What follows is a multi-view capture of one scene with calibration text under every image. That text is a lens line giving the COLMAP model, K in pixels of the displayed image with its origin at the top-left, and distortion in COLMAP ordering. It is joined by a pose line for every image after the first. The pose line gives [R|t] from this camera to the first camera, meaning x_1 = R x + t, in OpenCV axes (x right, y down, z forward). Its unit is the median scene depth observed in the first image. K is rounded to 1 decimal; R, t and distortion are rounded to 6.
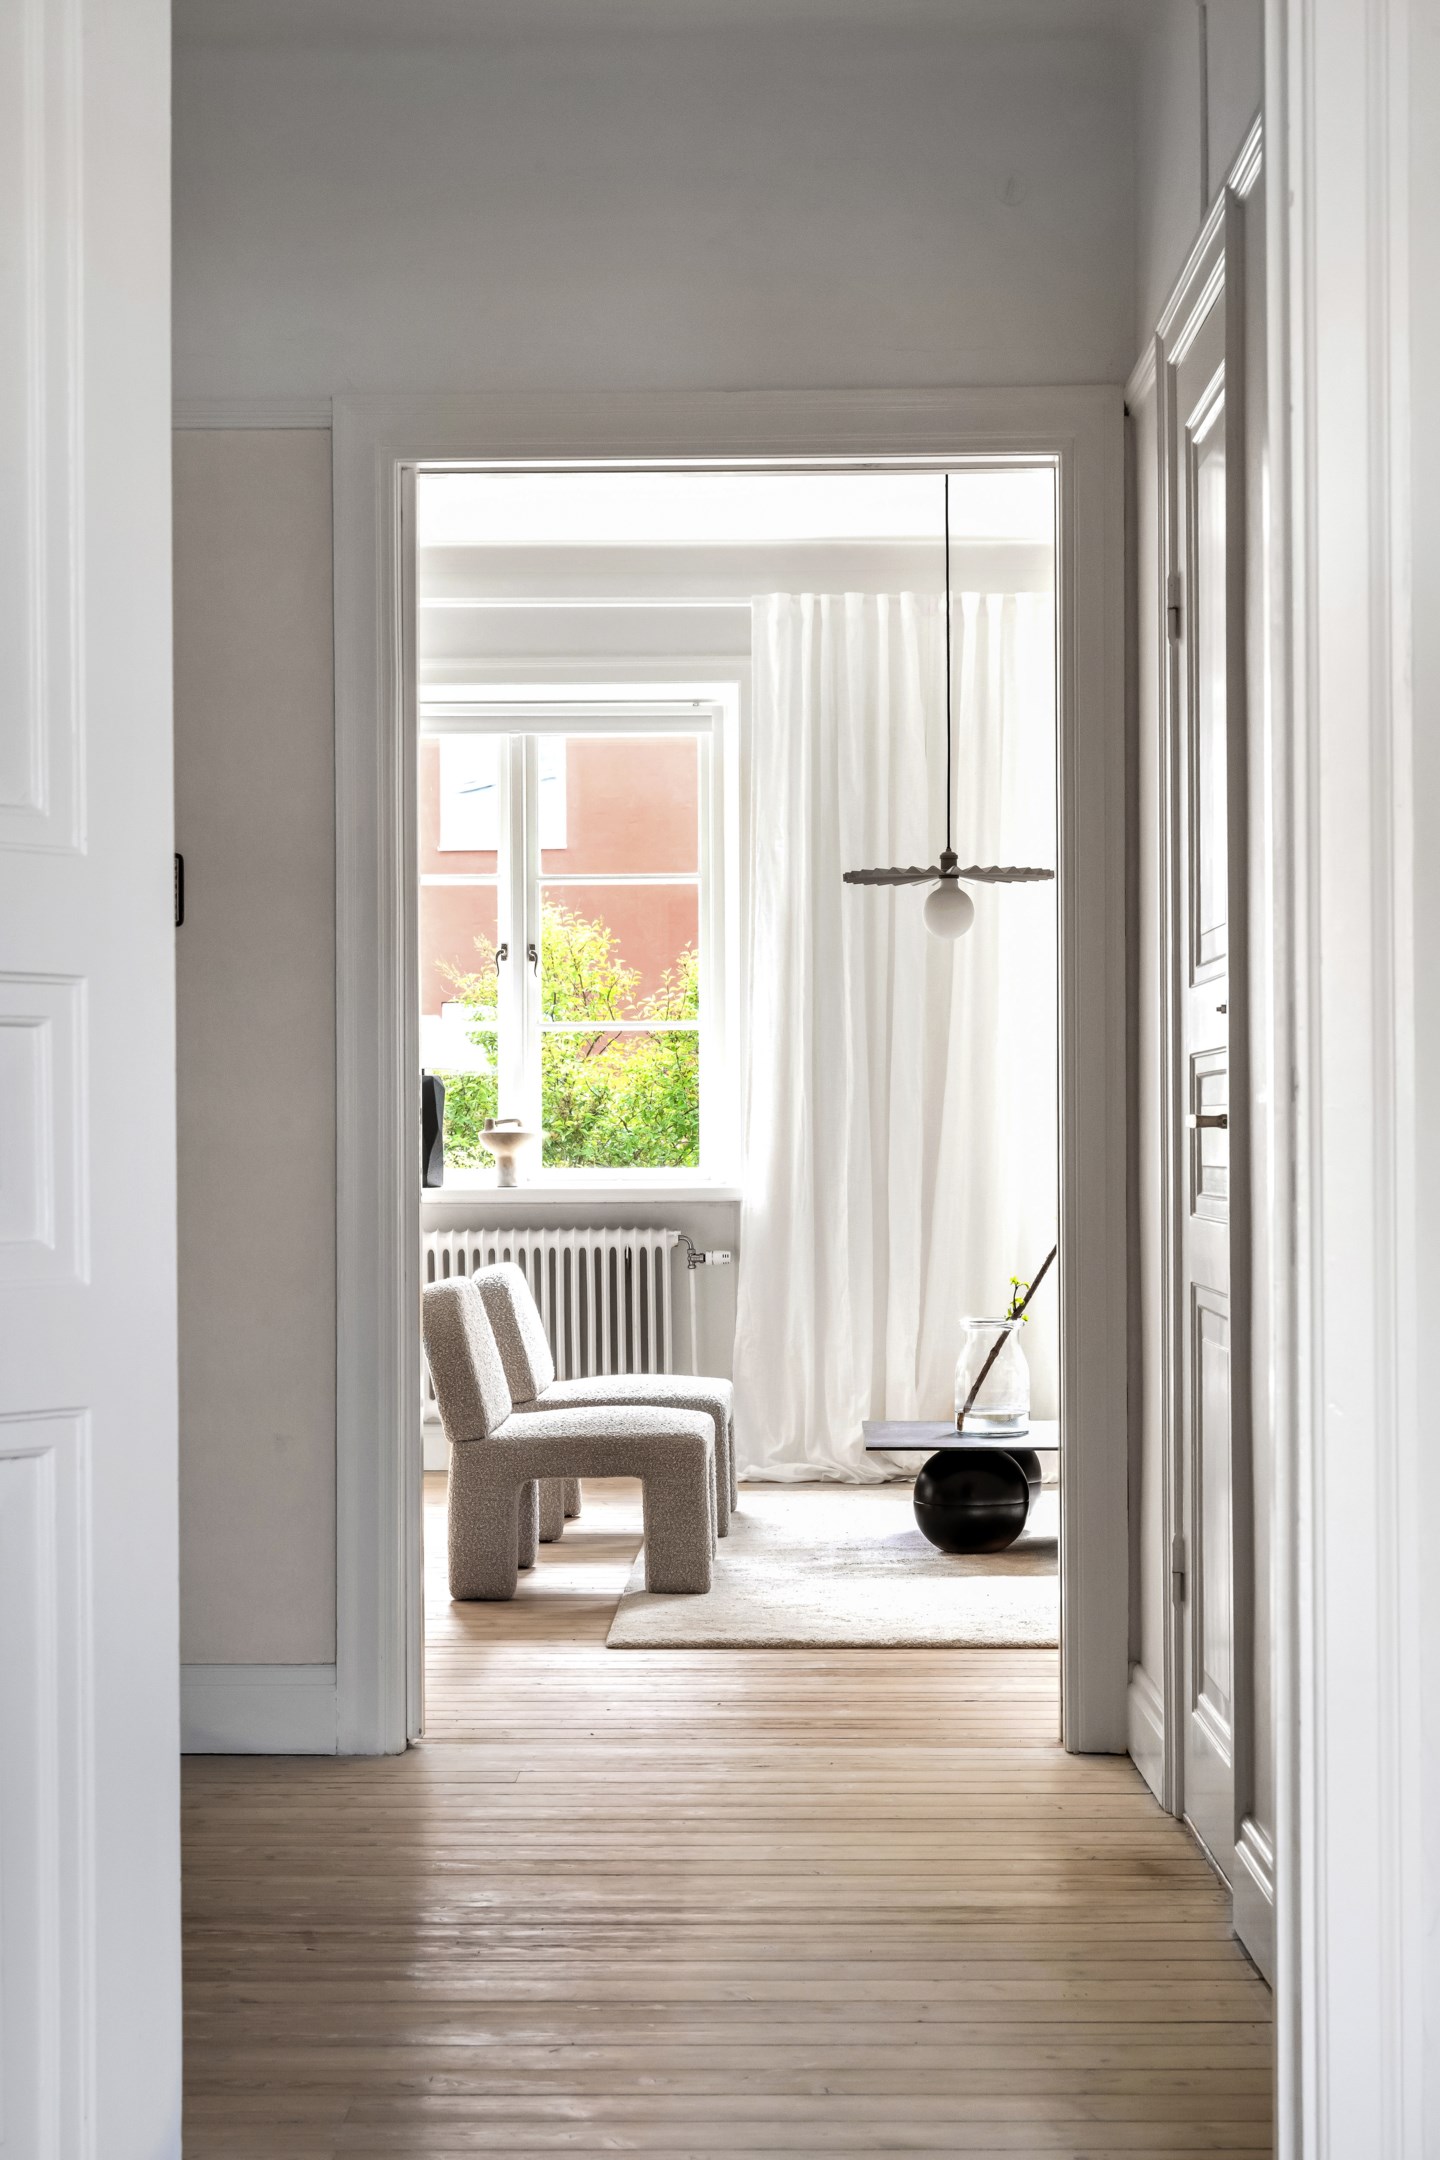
lens RADIAL K [[3875.0, 0, 720.0], [0, 3875.0, 1080.0], [0, 0, 1]] dist [0.000944, -0.016022]
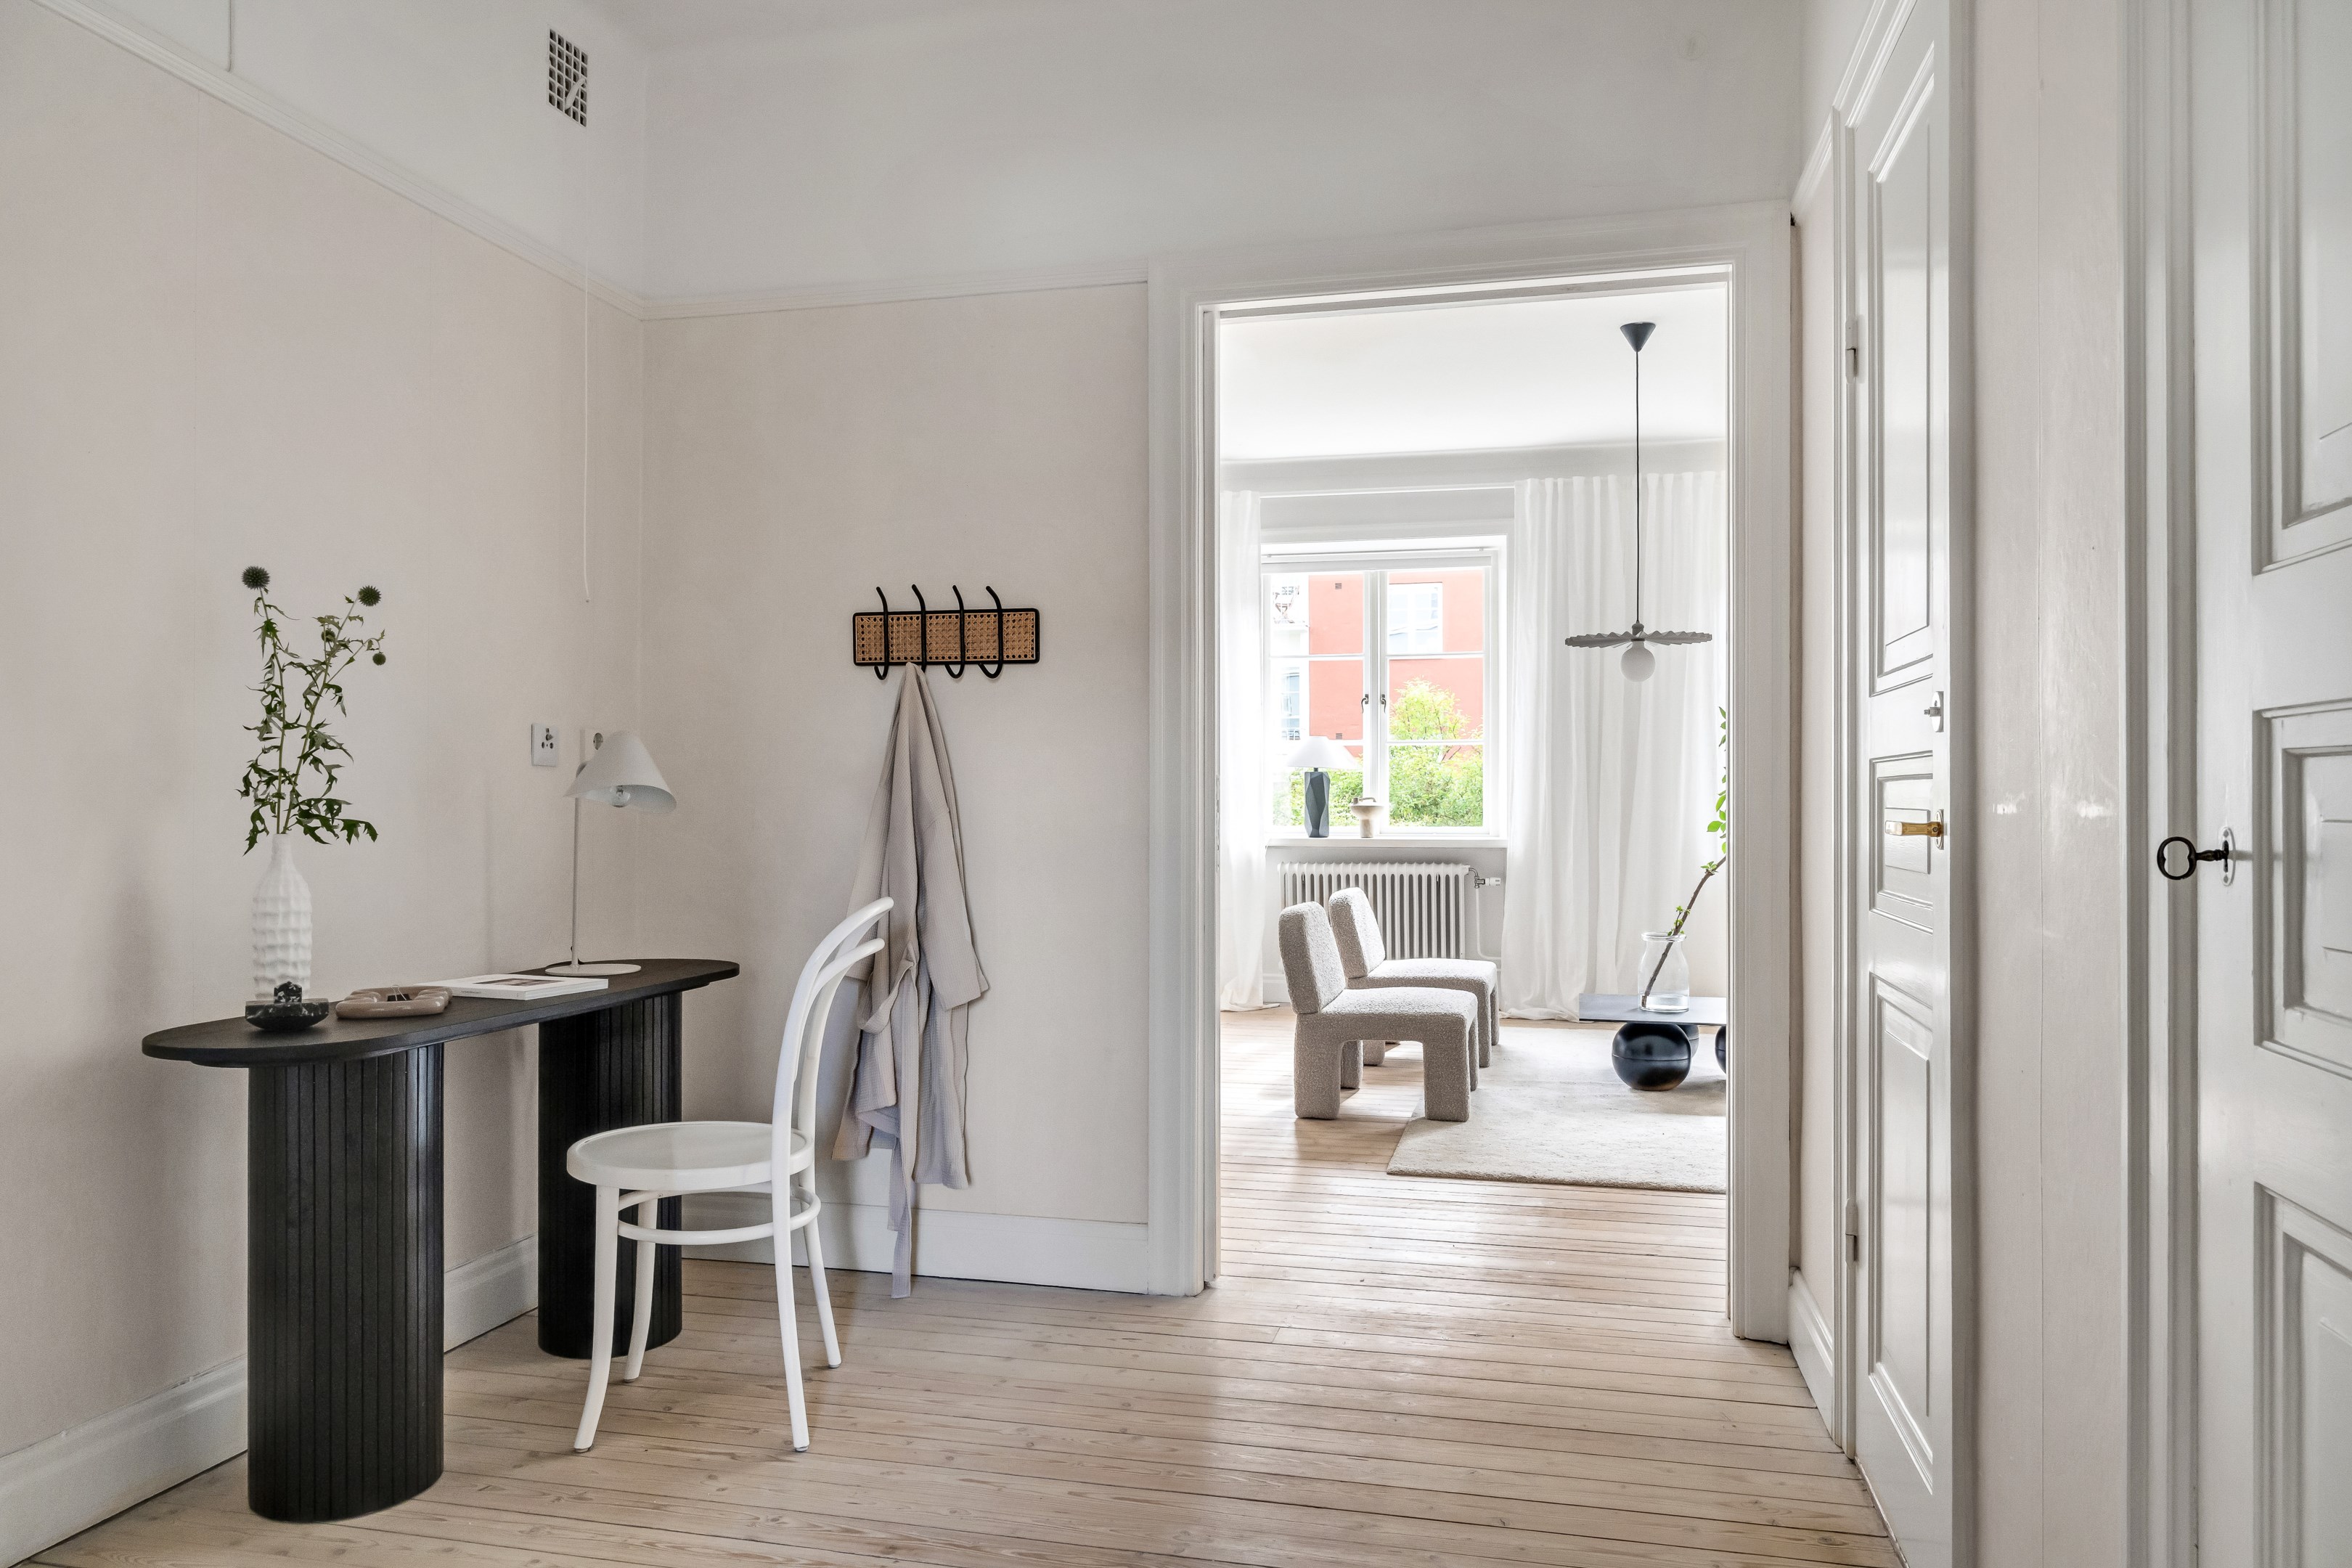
lens RADIAL K [[1607.4, 0, 1171.4], [0, 1607.4, 788.1], [0, 0, 1]] dist [-0.004377, 0.000609]
pose [[0.974917, 0.003808, -0.222537, 0.020162], [-0.001333, 0.999936, 0.011273, -0.002083], [0.222566, -0.010694, 0.974859, 0.328627]]
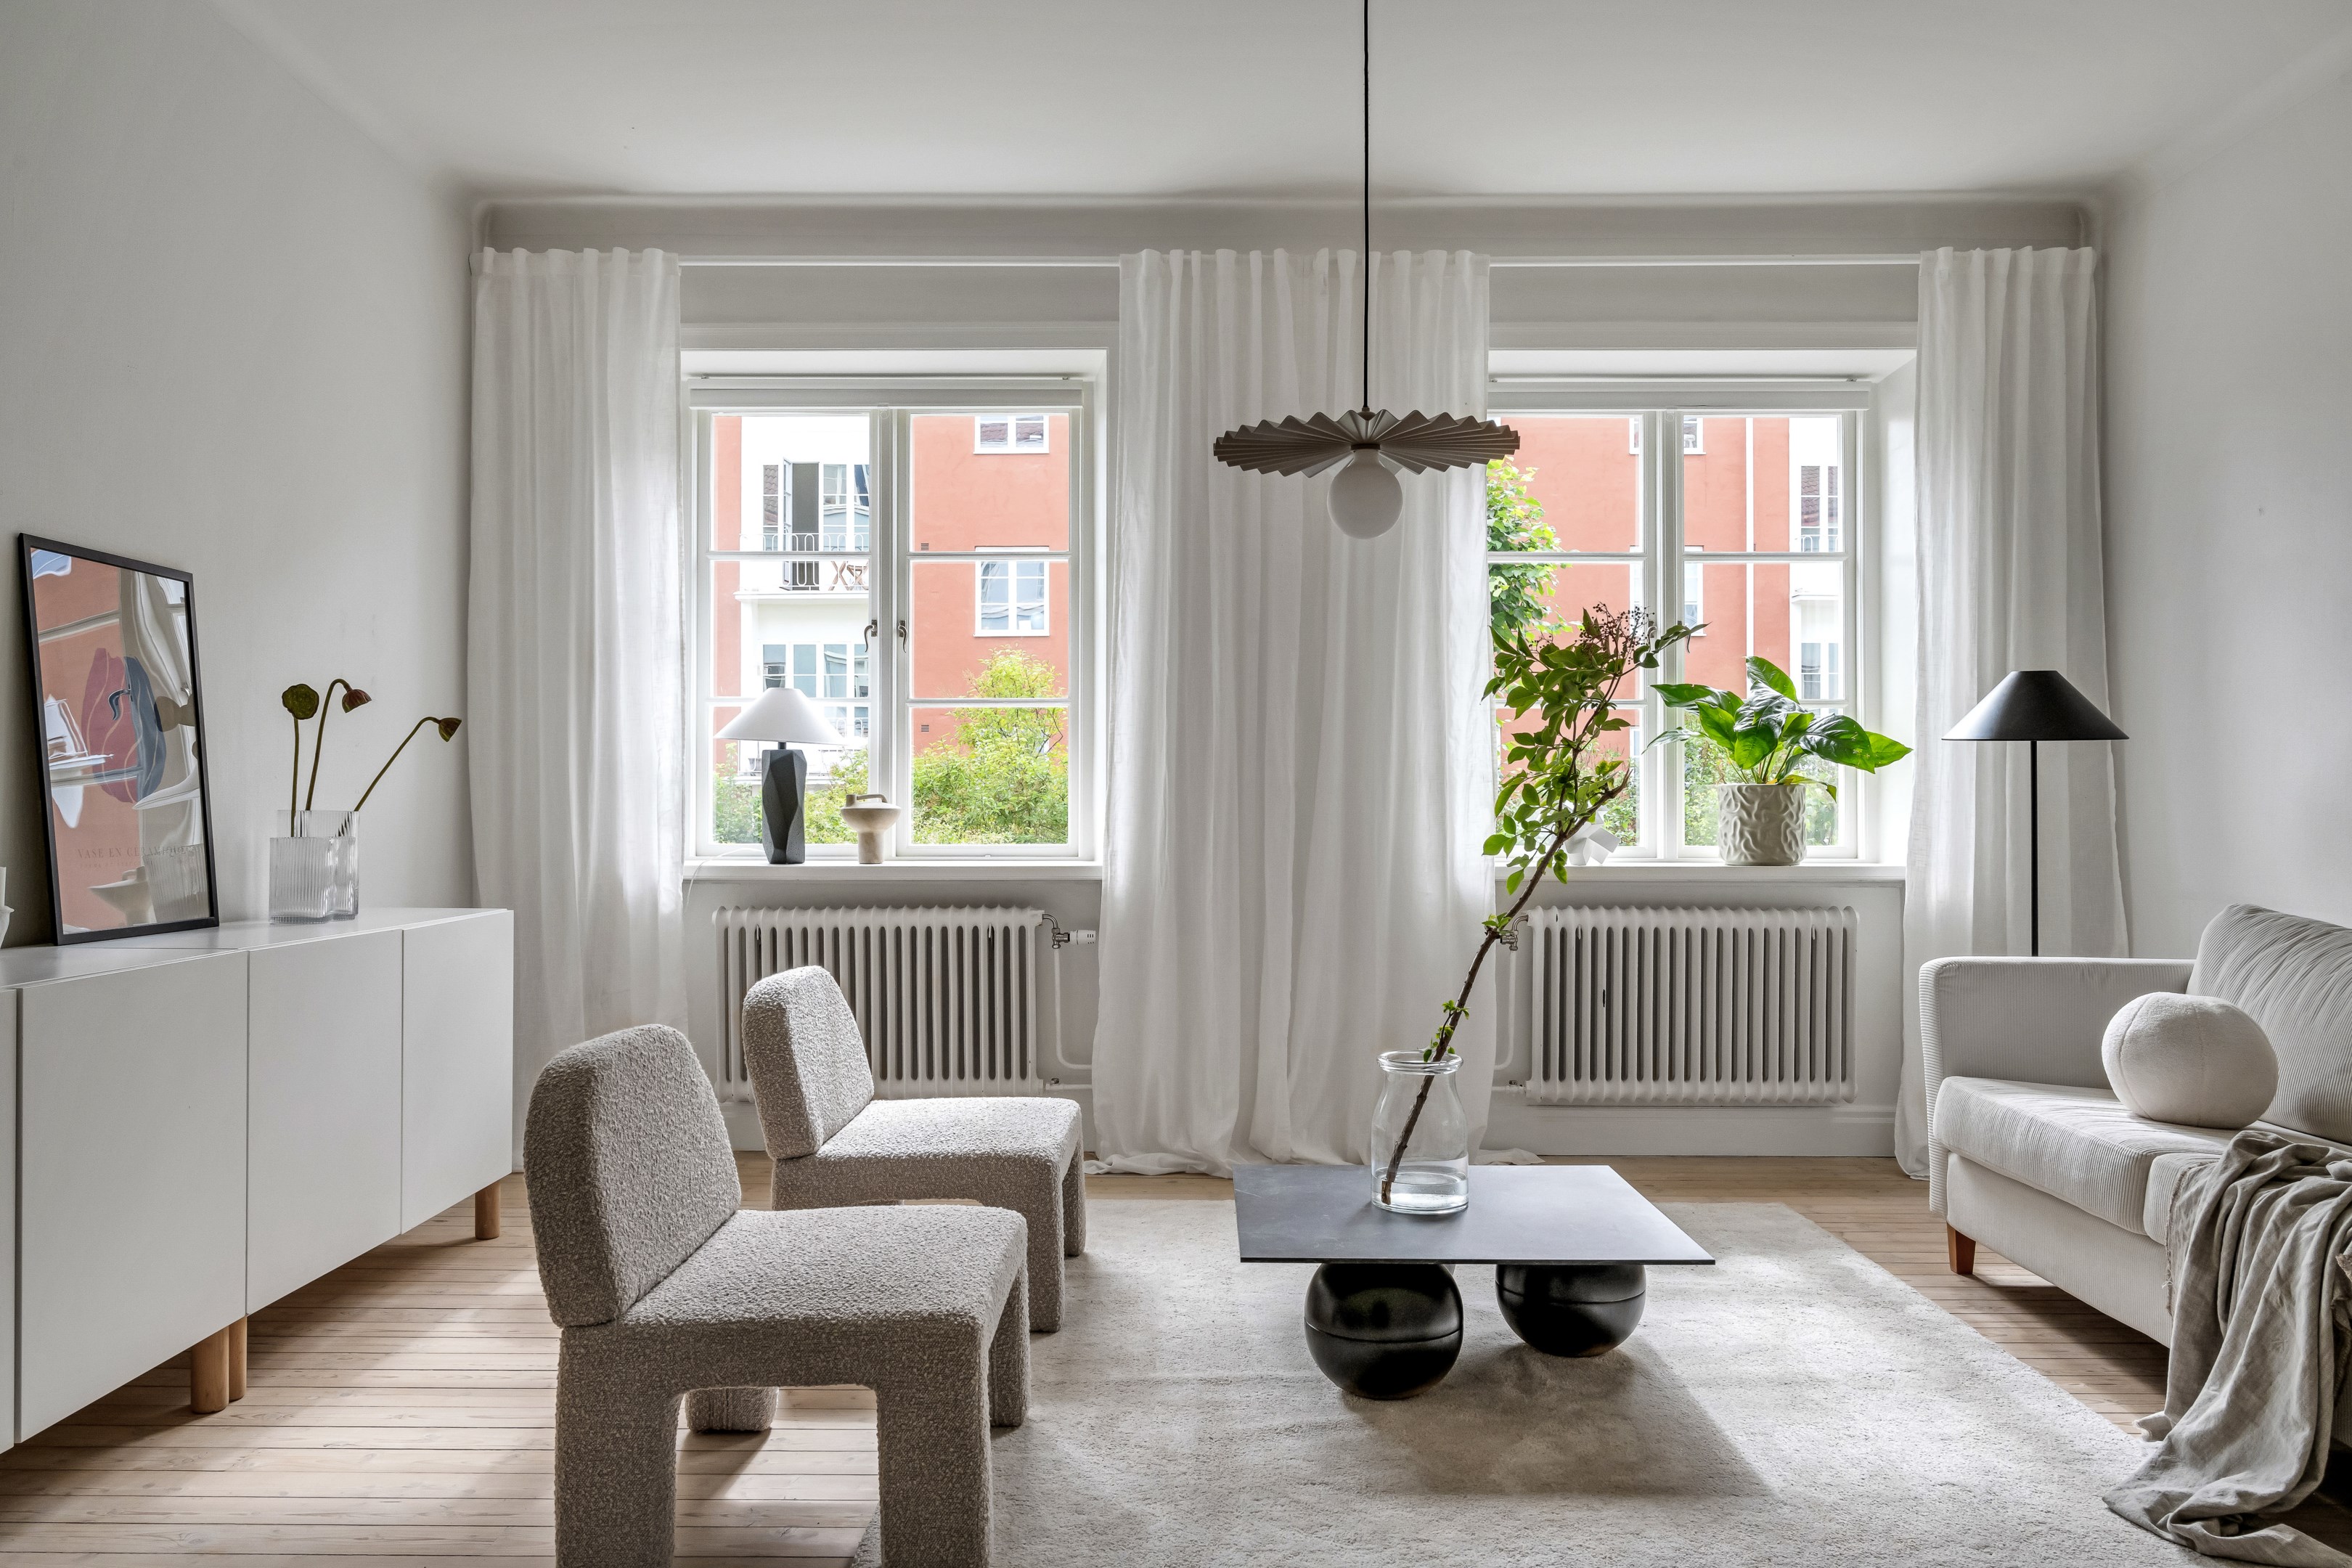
lens RADIAL K [[1607.4, 0, 1171.4], [0, 1607.4, 788.1], [0, 0, 1]] dist [-0.004377, 0.000609]
pose [[0.999963, 0.005902, 0.006232, 0.021052], [-0.005933, 0.999970, 0.005024, 0.006597], [-0.006202, -0.005060, 0.999968, 0.656341]]
